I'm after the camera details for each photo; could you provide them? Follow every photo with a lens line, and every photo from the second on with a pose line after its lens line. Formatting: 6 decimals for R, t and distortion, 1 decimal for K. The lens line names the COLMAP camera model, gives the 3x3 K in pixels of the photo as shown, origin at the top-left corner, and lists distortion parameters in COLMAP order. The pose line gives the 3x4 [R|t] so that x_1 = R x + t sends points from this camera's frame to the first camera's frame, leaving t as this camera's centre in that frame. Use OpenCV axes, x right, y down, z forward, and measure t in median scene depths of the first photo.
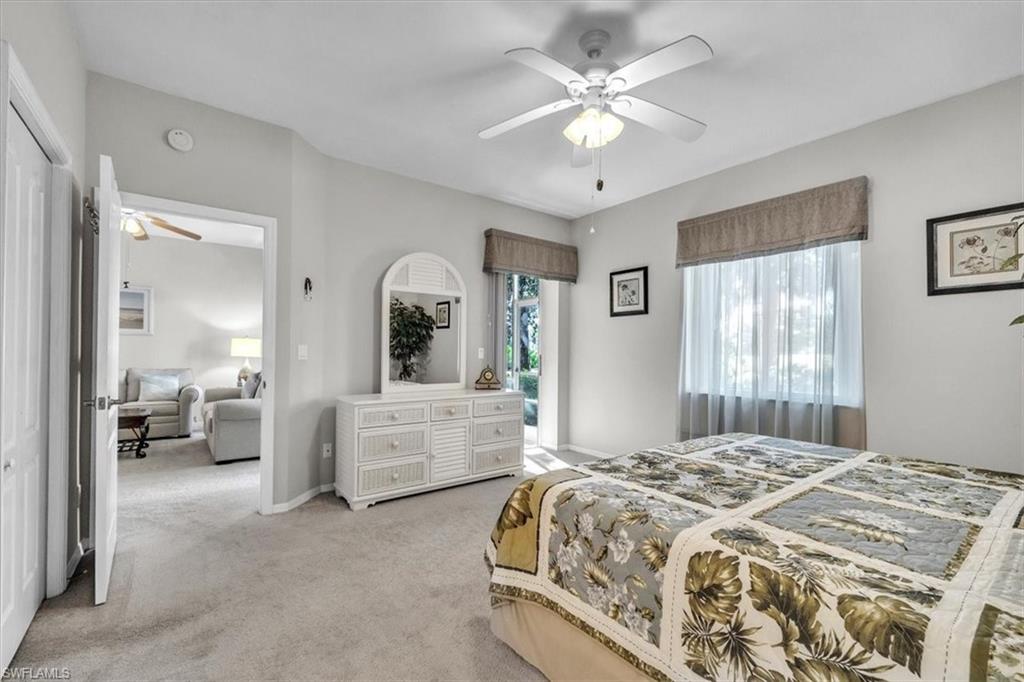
lens RADIAL K [[438.0, 0, 516.2], [0, 438.0, 343.1], [0, 0, 1]] dist [0.000655, -0.000232]
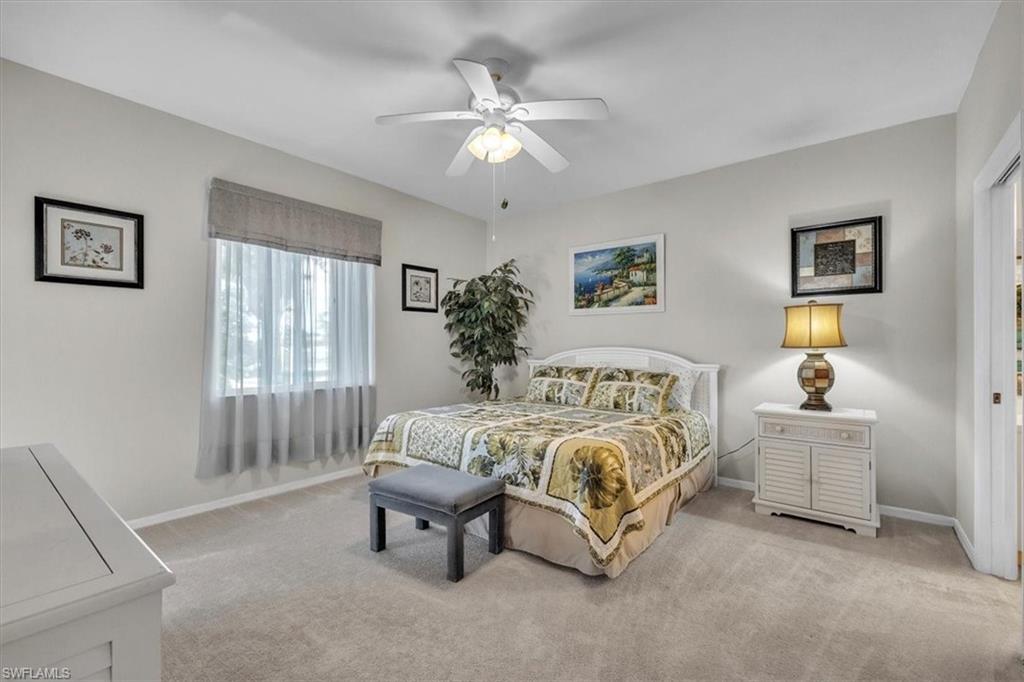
lens RADIAL K [[438.0, 0, 516.2], [0, 438.0, 343.1], [0, 0, 1]] dist [0.000655, -0.000232]
pose [[-0.233660, -0.003812, 0.972311, -0.585003], [-0.021991, 0.999757, -0.001365, 0.002811], [-0.972070, -0.021701, -0.233687, 0.776119]]
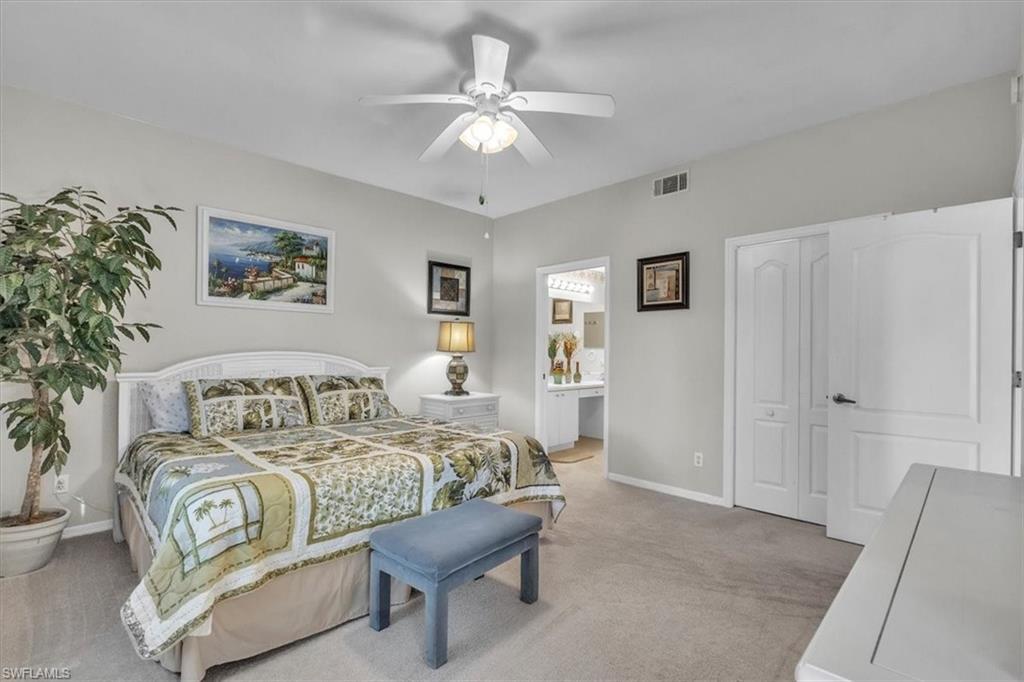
lens RADIAL K [[468.7, 0, 501.1], [0, 468.7, 350.1], [0, 0, 1]] dist [-0.000708, -0.000134]
pose [[-0.994471, -0.018176, -0.103430, 0.161981], [-0.016404, 0.999704, -0.017958, 0.014972], [0.103726, -0.016162, -0.994475, 1.345218]]
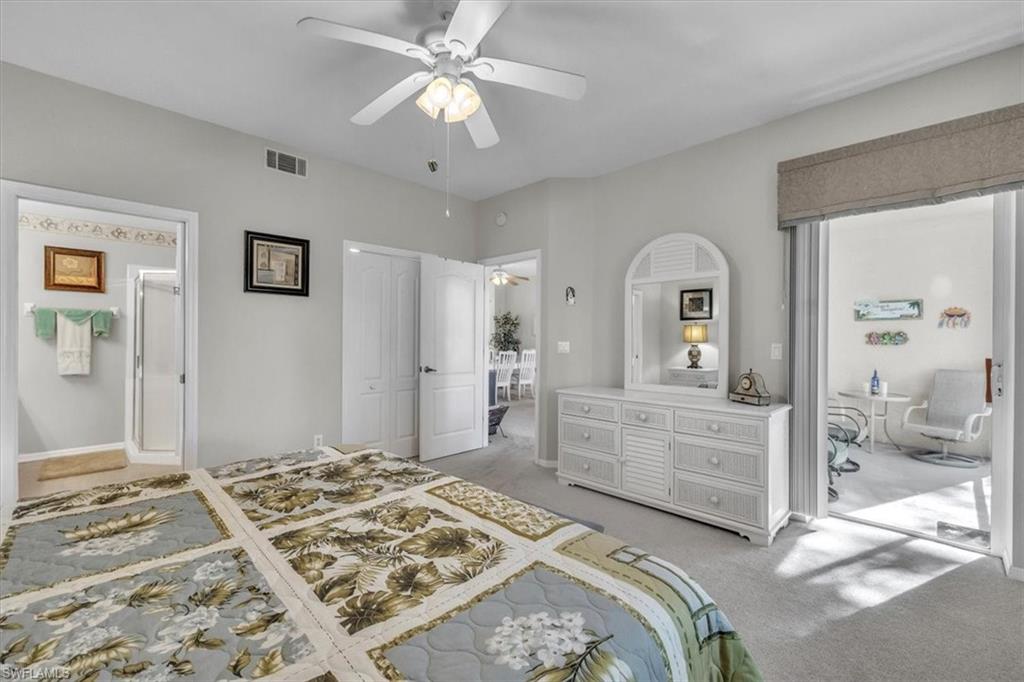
lens RADIAL K [[438.2, 0, 512.0], [0, 438.2, 341.0], [0, 0, 1]] dist [0.000186, -0.000122]
pose [[0.119310, -0.007158, -0.992831, 0.699808], [0.010750, 0.999925, -0.005918, 0.008100], [0.992799, -0.009967, 0.119378, 0.663140]]
